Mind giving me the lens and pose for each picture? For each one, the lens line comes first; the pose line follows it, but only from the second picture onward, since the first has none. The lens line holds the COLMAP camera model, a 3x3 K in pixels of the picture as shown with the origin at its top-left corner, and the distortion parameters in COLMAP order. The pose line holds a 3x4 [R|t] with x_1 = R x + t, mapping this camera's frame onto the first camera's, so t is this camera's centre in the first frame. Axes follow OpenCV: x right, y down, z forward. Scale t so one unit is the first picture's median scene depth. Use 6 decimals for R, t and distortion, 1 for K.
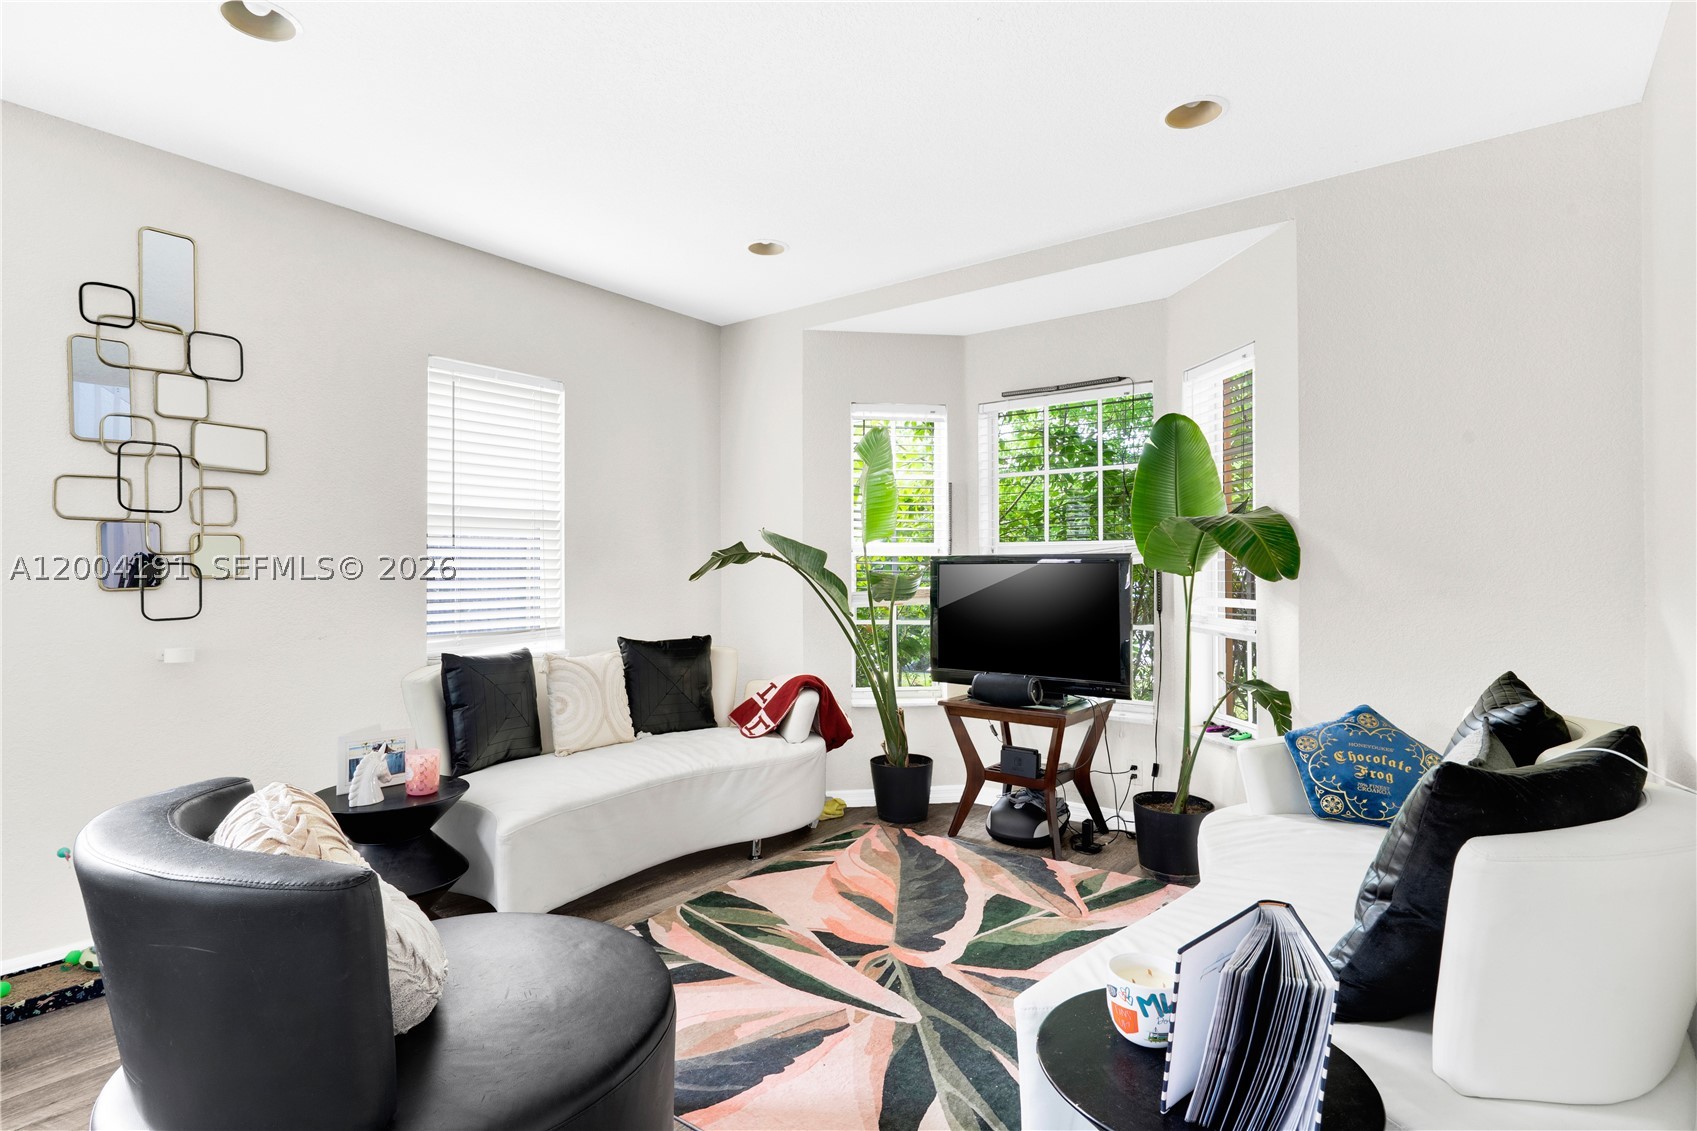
lens RADIAL K [[829.5, 0, 848.5], [0, 829.5, 565.5], [0, 0, 1]] dist [-0.000047, -0.000032]
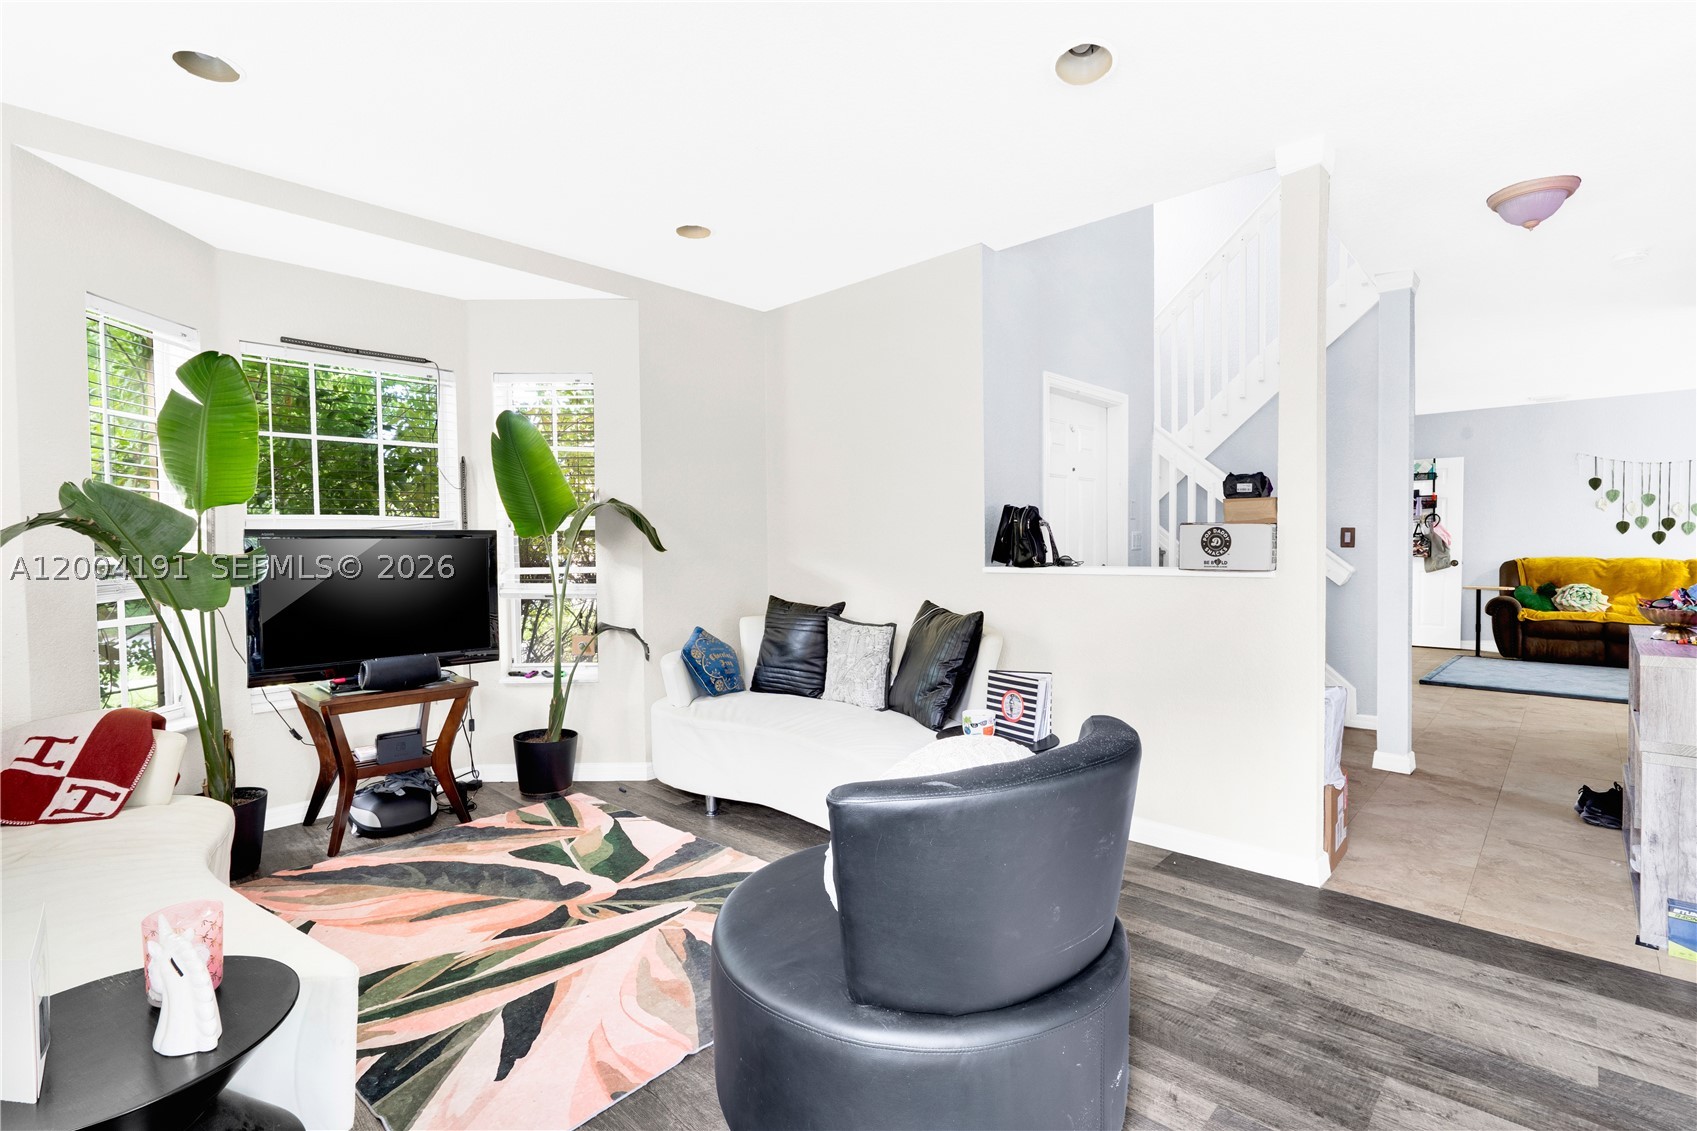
lens RADIAL K [[798.3, 0, 858.6], [0, 798.3, 566.9], [0, 0, 1]] dist [0.000686, -0.000908]
pose [[0.098257, -0.029798, 0.994715, -0.756041], [0.002840, 0.999556, 0.029662, 0.004374], [-0.995157, -0.000090, 0.098298, 0.445566]]
